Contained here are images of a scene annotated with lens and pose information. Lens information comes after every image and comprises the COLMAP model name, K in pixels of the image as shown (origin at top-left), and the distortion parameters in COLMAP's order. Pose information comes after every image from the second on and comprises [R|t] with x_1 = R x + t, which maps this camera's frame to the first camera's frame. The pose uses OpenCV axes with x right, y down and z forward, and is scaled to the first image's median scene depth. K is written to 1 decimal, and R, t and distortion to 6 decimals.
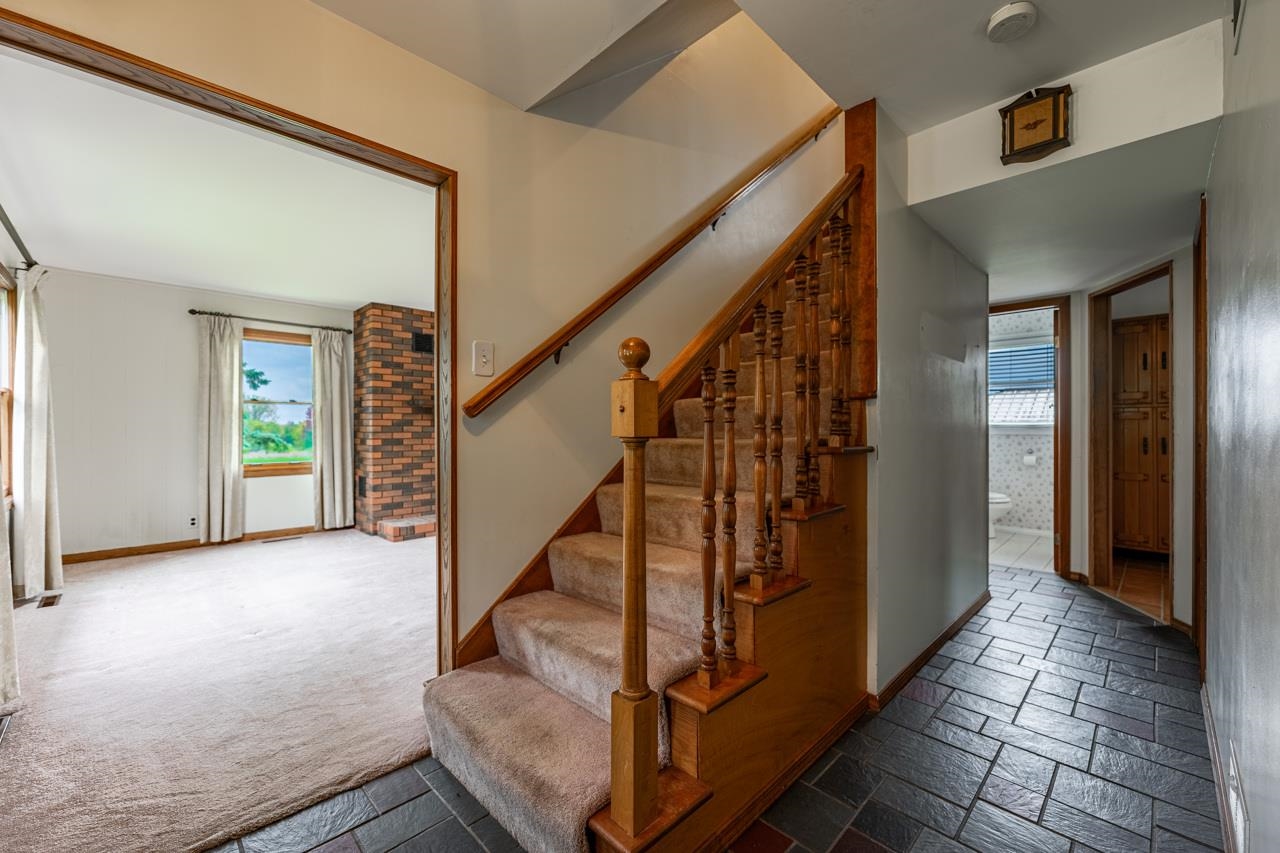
lens RADIAL K [[512.3, 0, 635.9], [0, 512.3, 427.4], [0, 0, 1]] dist [-0.013030, 0.000099]
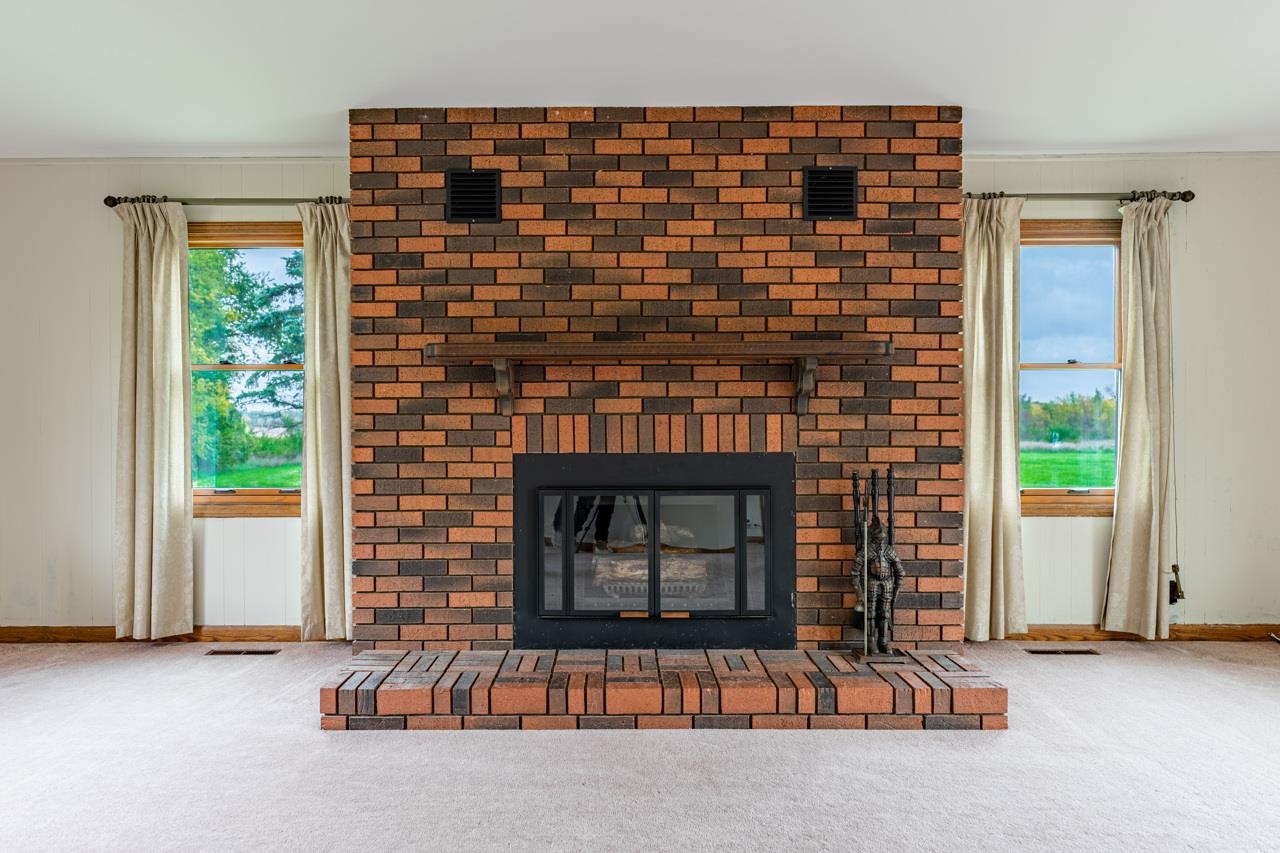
lens RADIAL K [[766.7, 0, 632.8], [0, 766.7, 418.8], [0, 0, 1]] dist [-0.007531, -0.000526]
pose [[0.707365, 0.003818, -0.706838, 0.073685], [0.002788, 0.999963, 0.008191, -0.003738], [0.706843, -0.007764, 0.707328, 0.716984]]
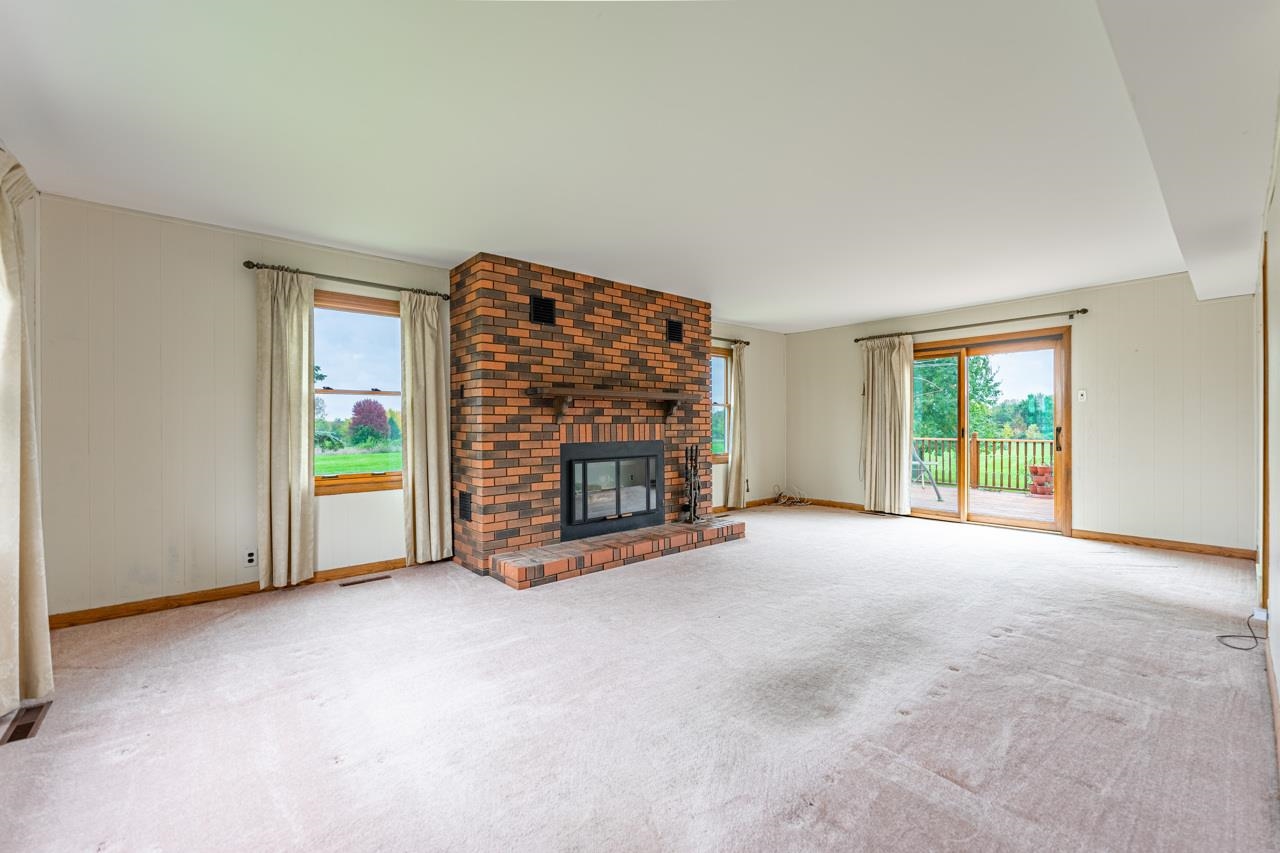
lens RADIAL K [[512.3, 0, 618.4], [0, 512.3, 425.3], [0, 0, 1]] dist [-0.013030, 0.000099]
pose [[0.995823, -0.002173, -0.091277, -0.254769], [0.002518, 0.999990, 0.003666, -0.002769], [0.091268, -0.003880, 0.995819, 0.292342]]
